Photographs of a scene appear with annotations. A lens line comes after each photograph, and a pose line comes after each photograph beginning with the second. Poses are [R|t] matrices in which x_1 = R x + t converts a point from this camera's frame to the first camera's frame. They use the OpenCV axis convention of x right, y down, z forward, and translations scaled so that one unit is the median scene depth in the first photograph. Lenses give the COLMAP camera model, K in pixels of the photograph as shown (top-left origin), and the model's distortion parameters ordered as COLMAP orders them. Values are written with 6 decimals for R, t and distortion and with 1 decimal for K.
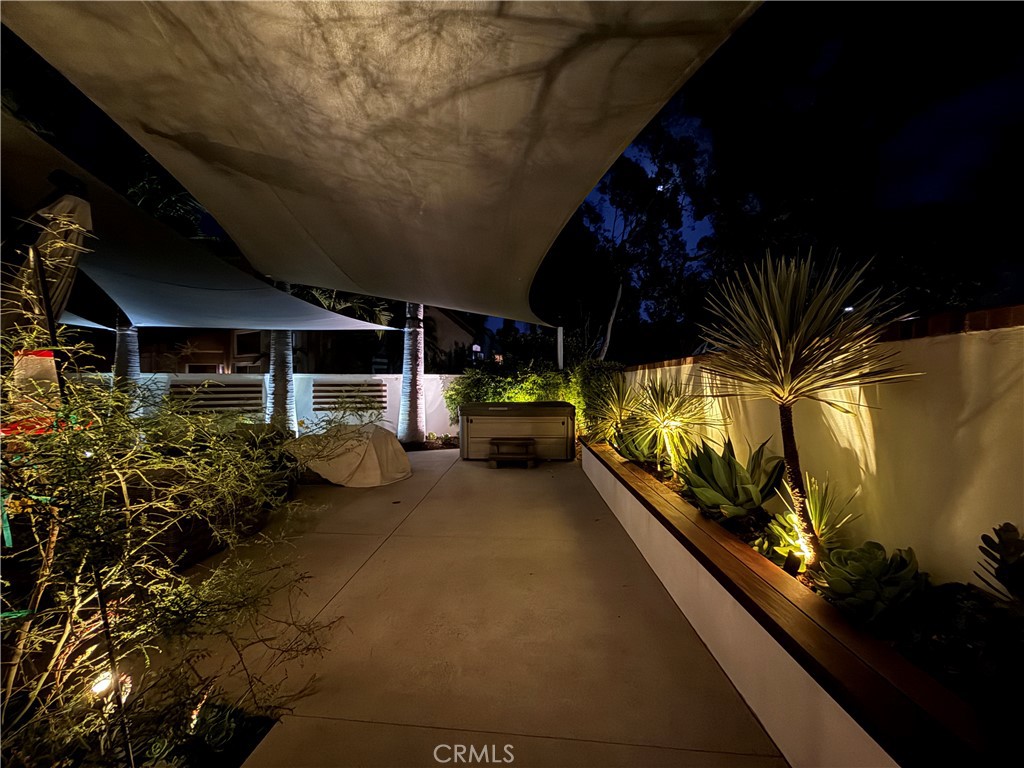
lens RADIAL K [[409.2, 0, 513.9], [0, 409.2, 383.9], [0, 0, 1]] dist [-0.002635, 0.001143]
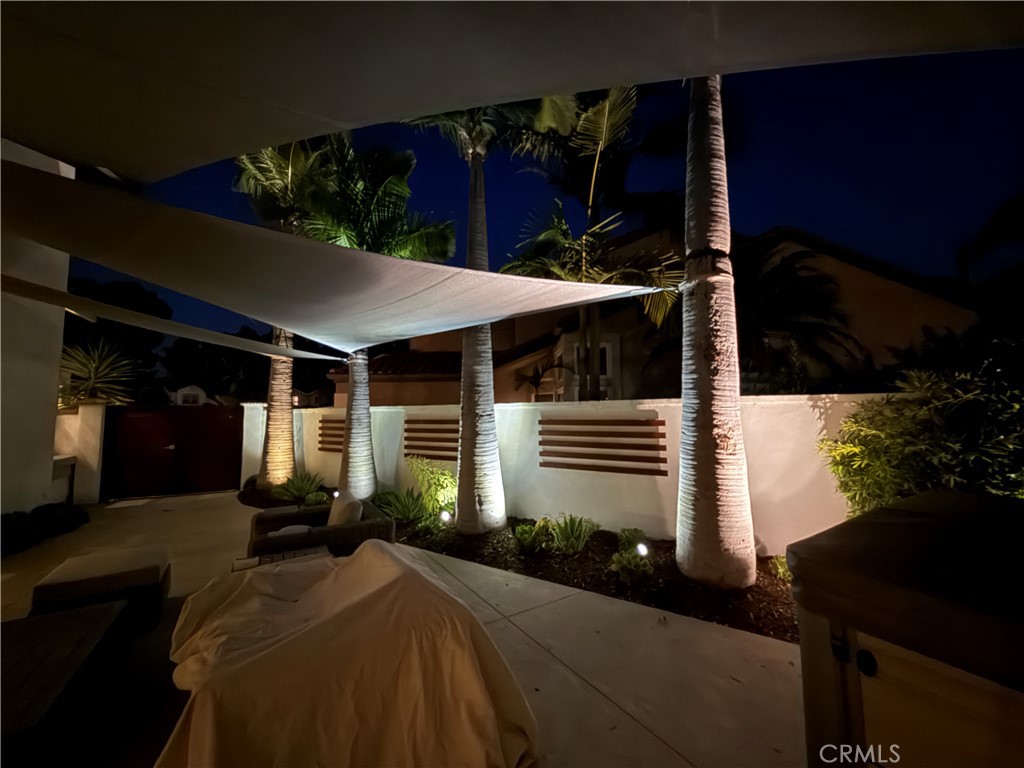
lens RADIAL K [[409.2, 0, 508.2], [0, 409.2, 381.2], [0, 0, 1]] dist [-0.002635, 0.001143]
pose [[0.553374, -0.064912, -0.830399, -0.030226], [0.010503, 0.997423, -0.070969, -0.013208], [0.832866, 0.030551, 0.552630, 0.629480]]
